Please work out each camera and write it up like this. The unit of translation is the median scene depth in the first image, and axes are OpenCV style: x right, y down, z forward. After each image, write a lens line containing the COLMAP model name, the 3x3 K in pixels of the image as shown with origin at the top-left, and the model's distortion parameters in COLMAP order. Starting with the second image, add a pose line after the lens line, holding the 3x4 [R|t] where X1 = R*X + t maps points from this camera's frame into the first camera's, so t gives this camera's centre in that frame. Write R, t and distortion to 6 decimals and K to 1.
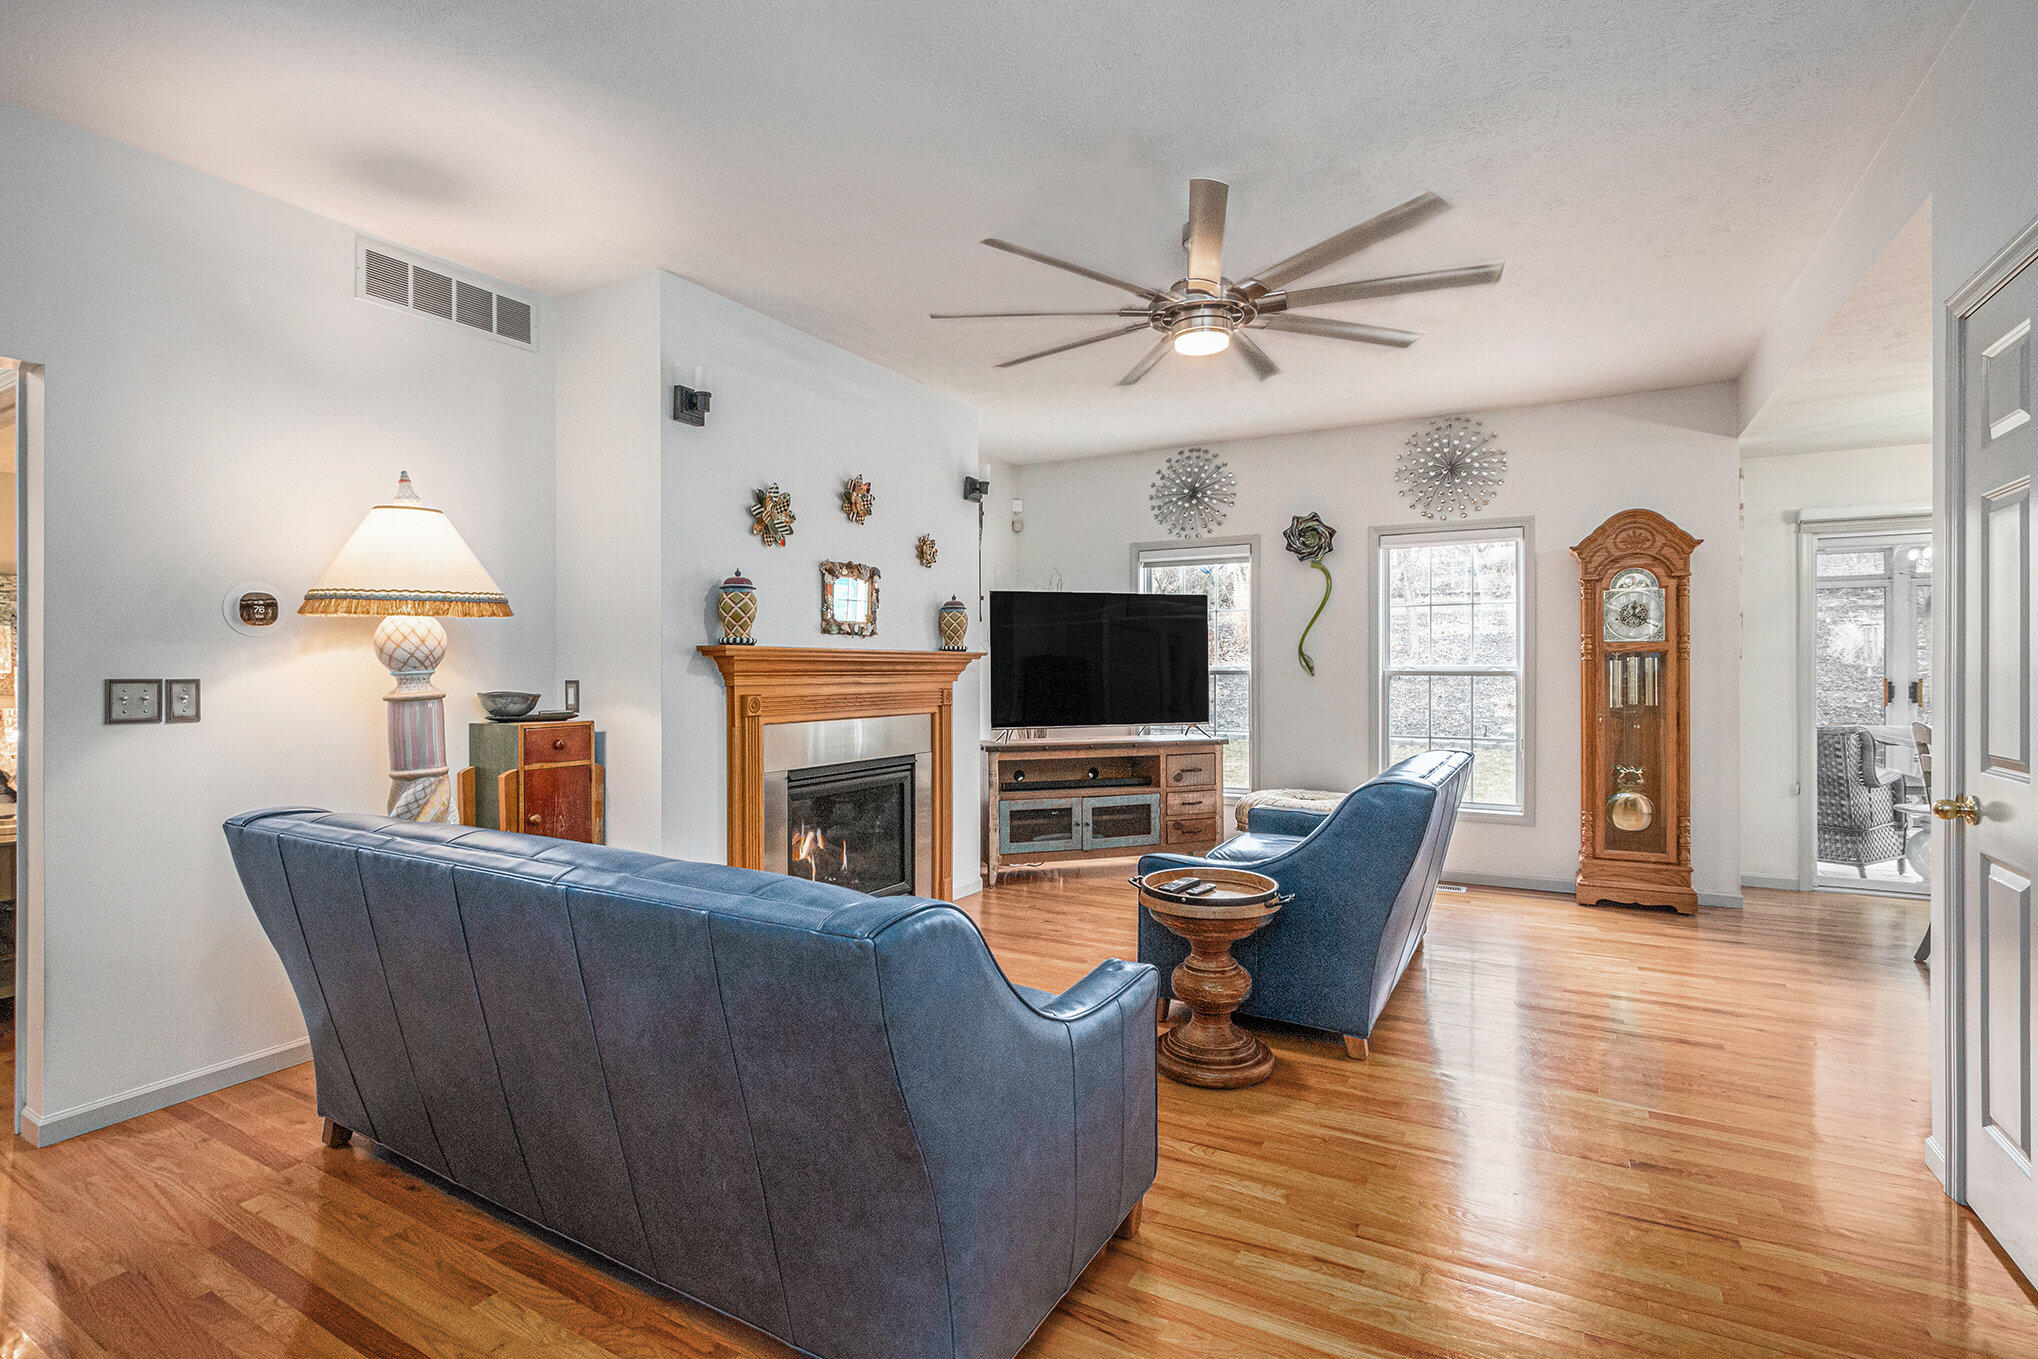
lens RADIAL K [[951.7, 0, 1016.6], [0, 951.7, 673.5], [0, 0, 1]] dist [-0.027715, -0.000271]
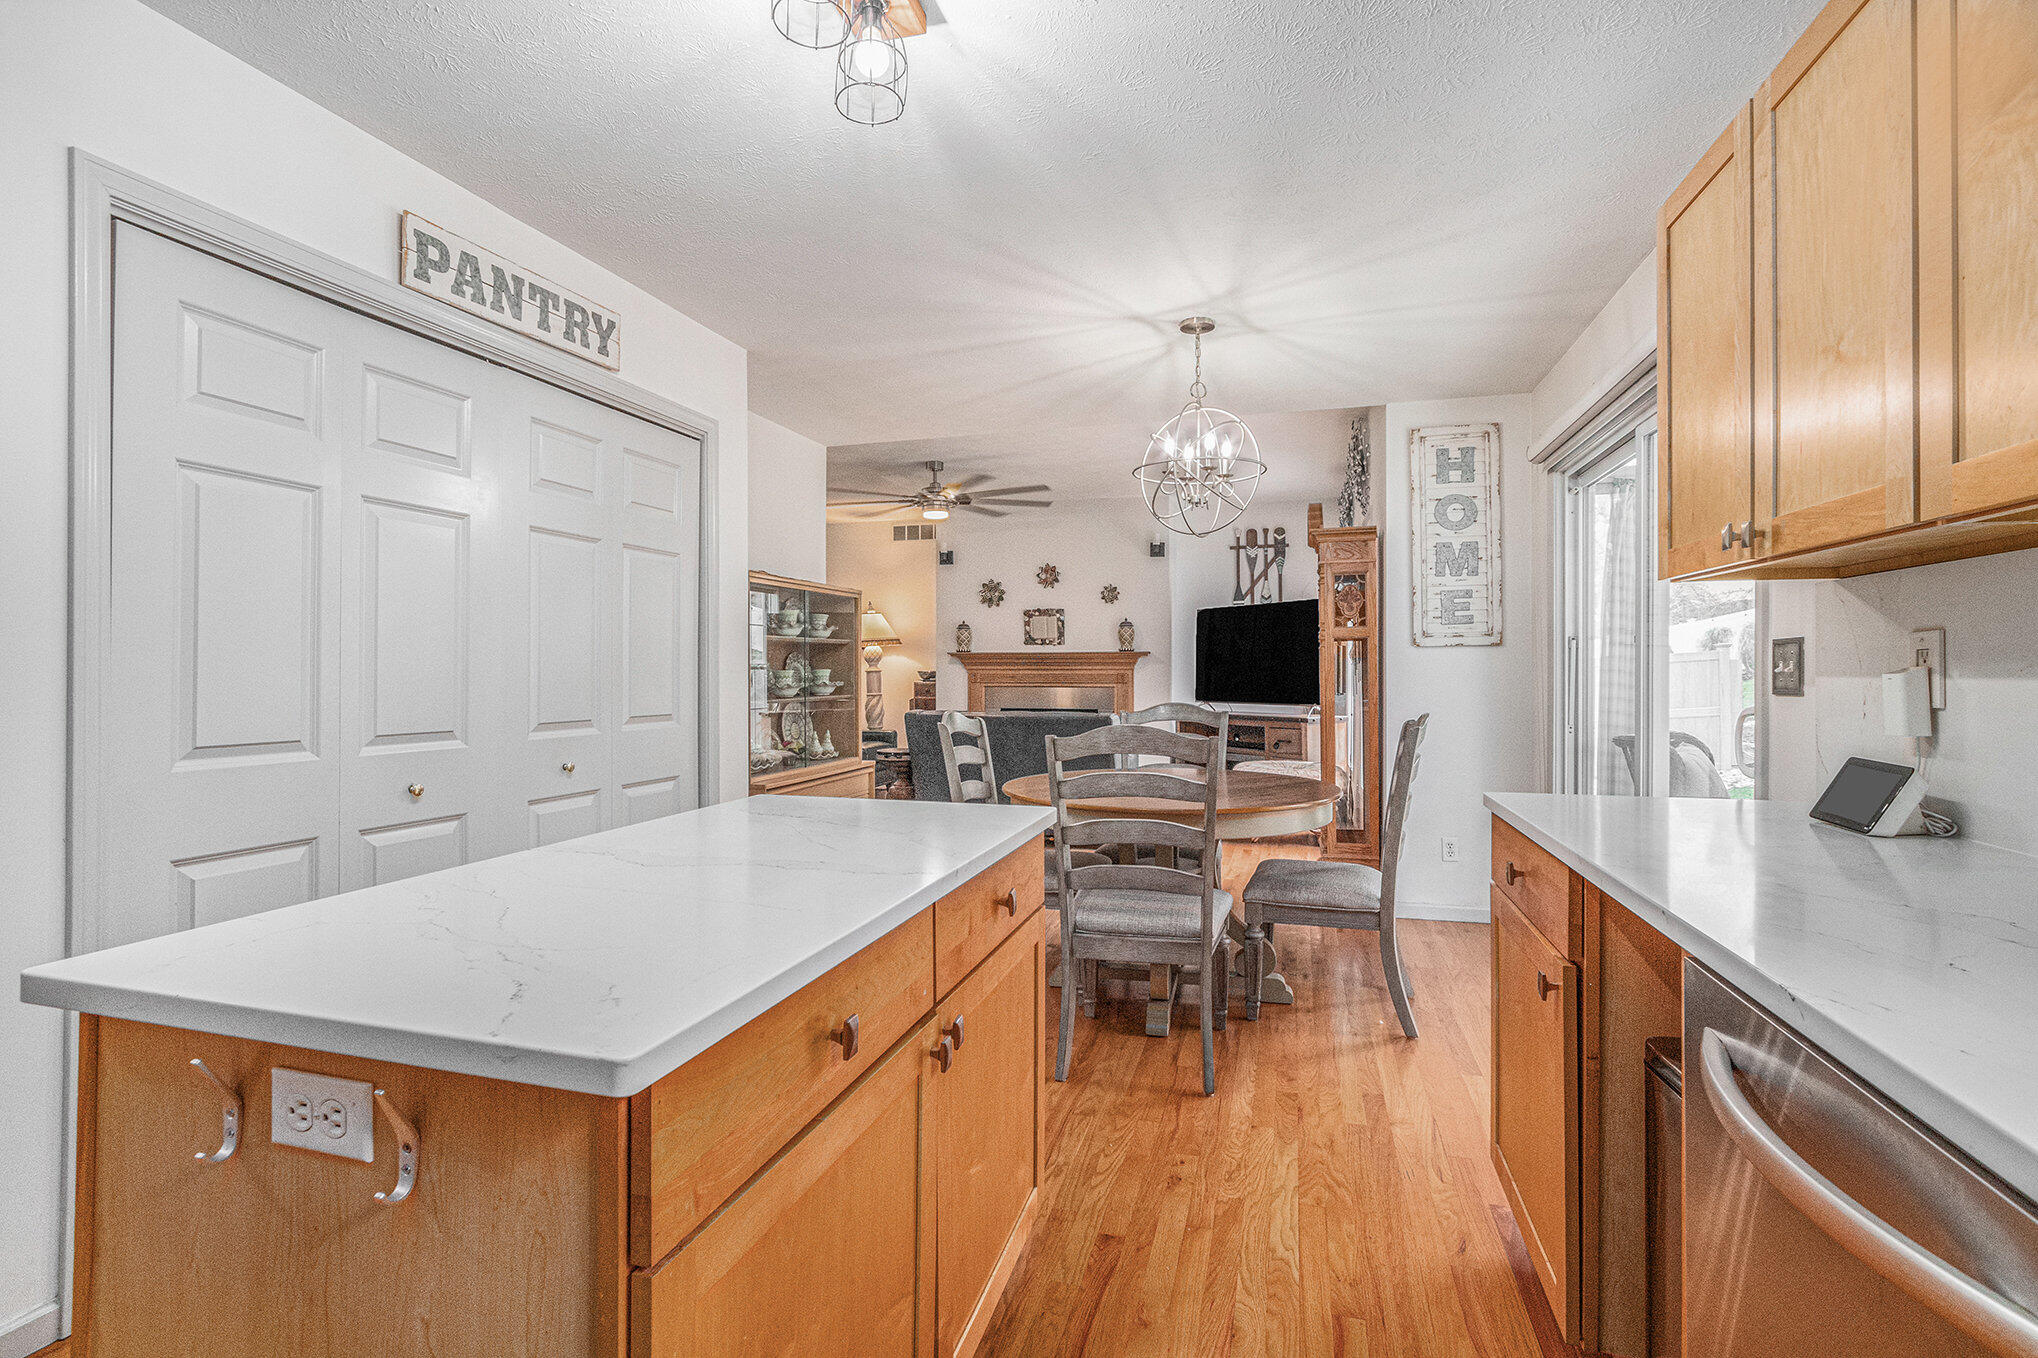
lens RADIAL K [[951.7, 0, 1022.9], [0, 951.7, 669.7], [0, 0, 1]] dist [-0.027715, -0.000271]
pose [[0.229759, 0.003696, -0.973241, 1.371334], [-0.005553, 0.999981, 0.002487, 0.006191], [0.973232, 0.004833, 0.229775, 0.384057]]
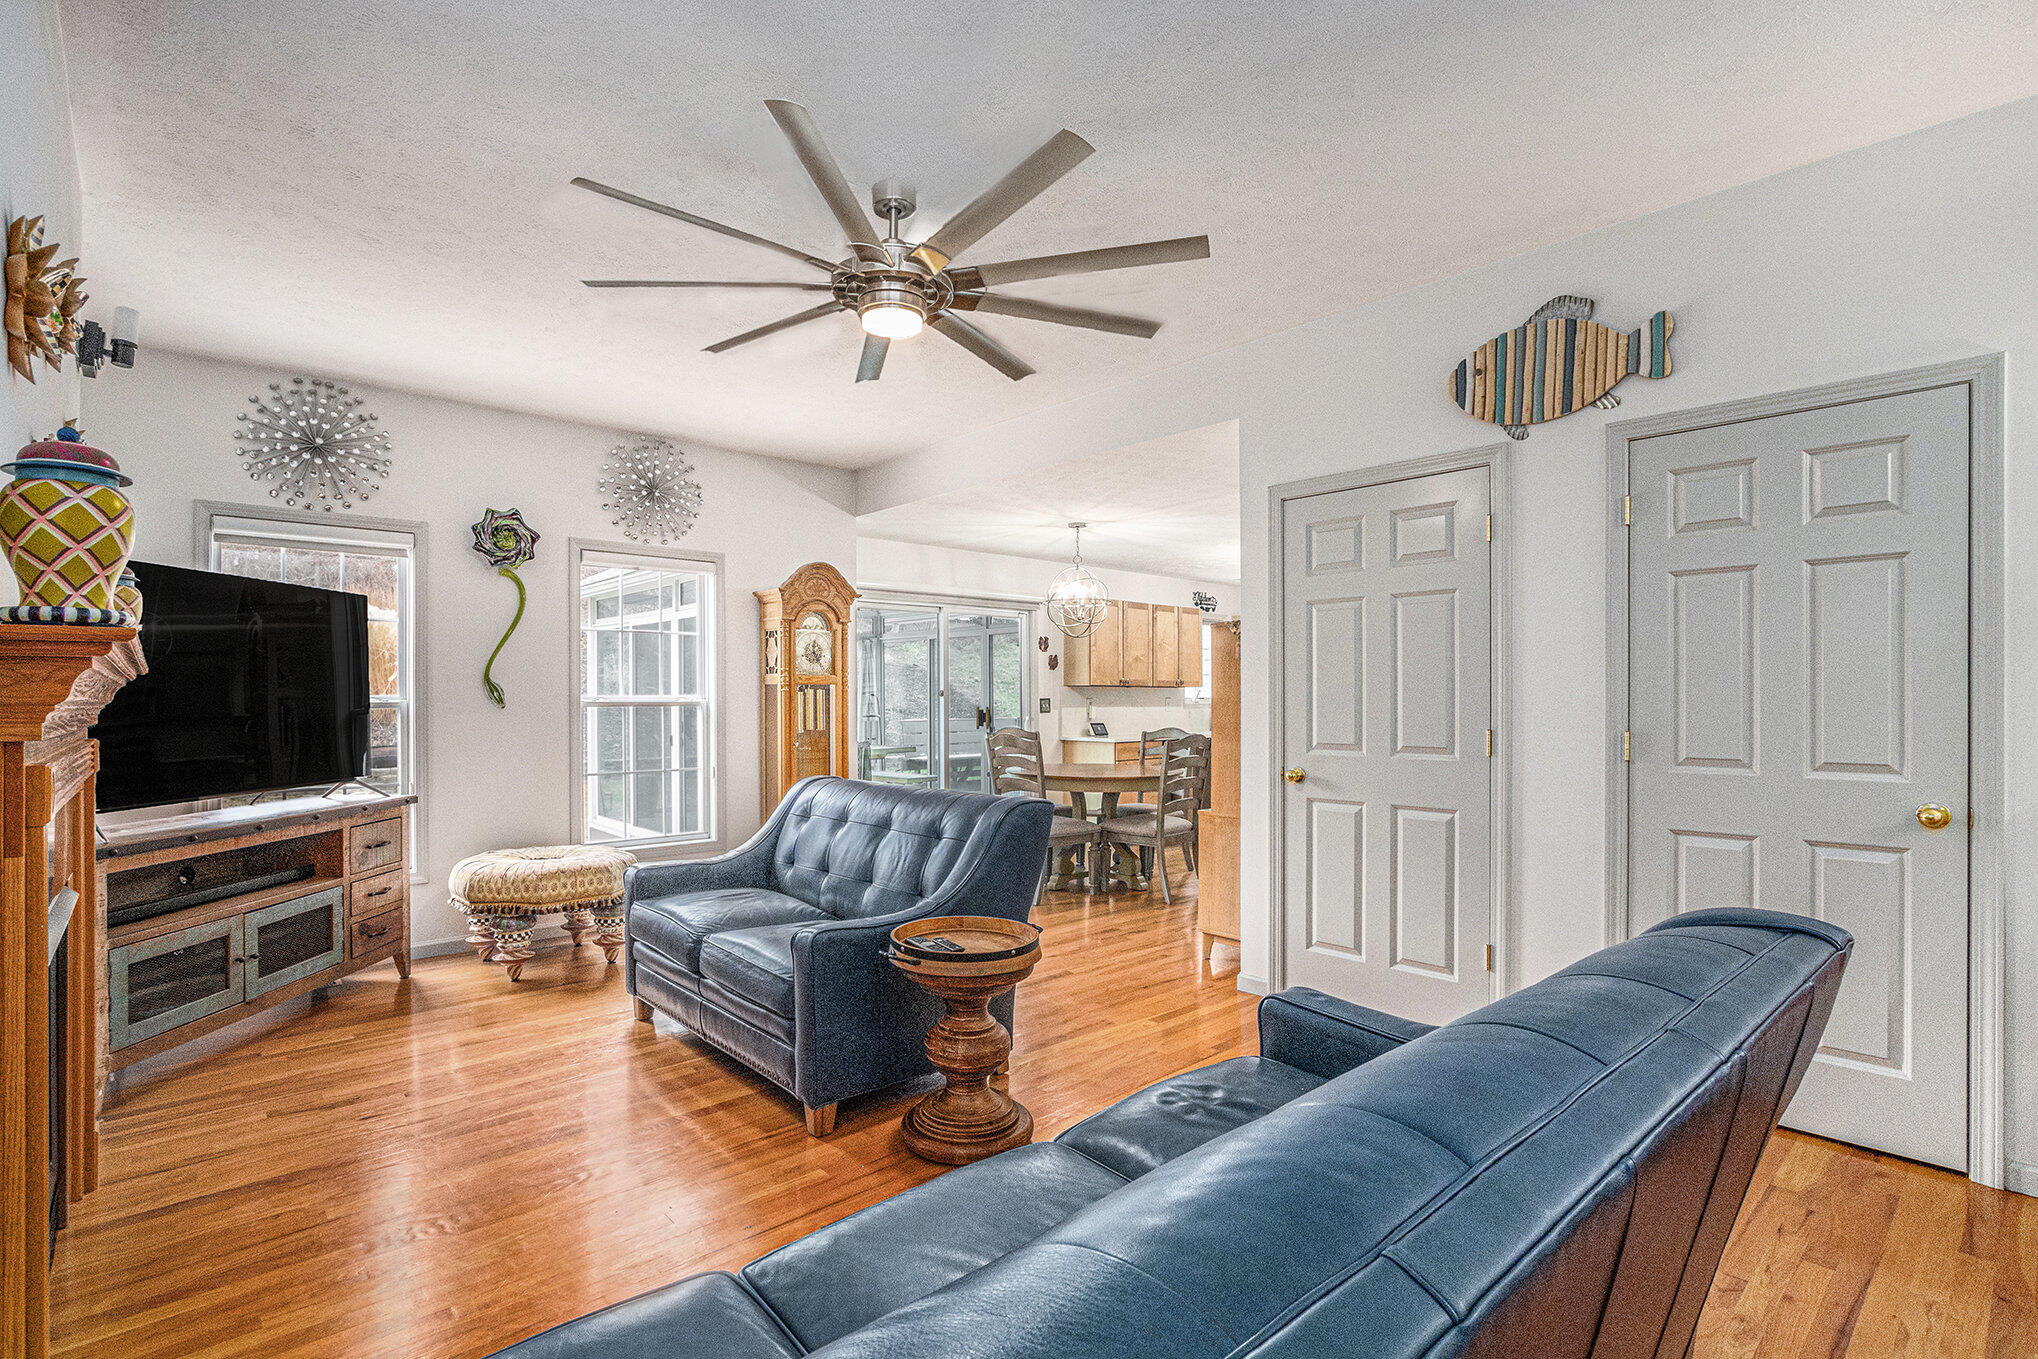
lens RADIAL K [[951.7, 0, 1004.8], [0, 951.7, 687.5], [0, 0, 1]] dist [-0.027715, -0.000271]
pose [[0.323490, 0.013008, 0.946142, -0.331122], [0.008678, 0.999823, -0.016713, 0.001565], [-0.946192, 0.013617, 0.323320, 0.350722]]
